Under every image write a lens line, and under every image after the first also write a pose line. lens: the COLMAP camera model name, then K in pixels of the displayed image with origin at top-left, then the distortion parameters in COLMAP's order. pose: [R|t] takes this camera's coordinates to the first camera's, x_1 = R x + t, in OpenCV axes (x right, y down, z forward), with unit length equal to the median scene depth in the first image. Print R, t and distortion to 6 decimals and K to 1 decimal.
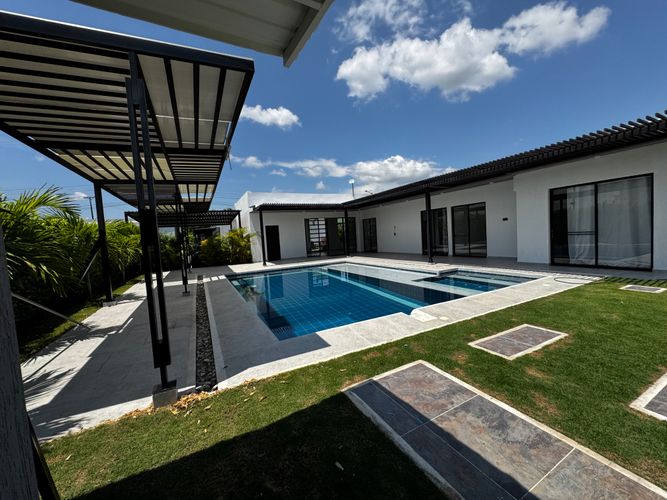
lens RADIAL K [[267.1, 0, 333.5], [0, 267.1, 250.0], [0, 0, 1]] dist [-0.002366, -0.000112]
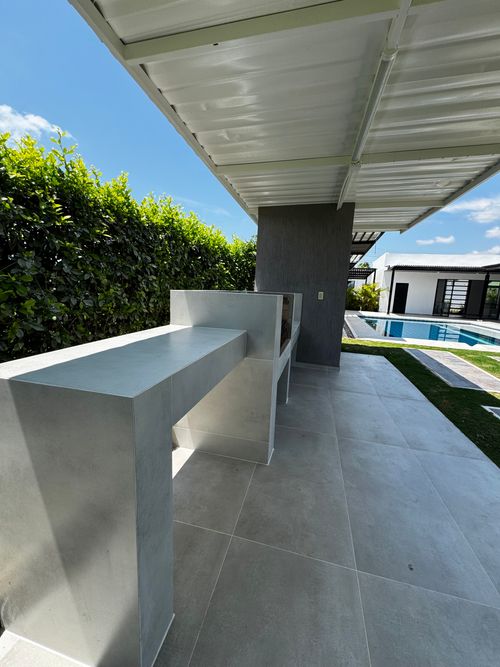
lens RADIAL K [[267.1, 0, 250.0], [0, 267.1, 333.5], [0, 0, 1]] dist [-0.002366, -0.000112]
pose [[0.722319, 0.205654, -0.660274, 0.105118], [-0.131837, 0.978199, 0.160452, 0.024752], [0.678877, -0.028849, 0.733685, -0.315539]]
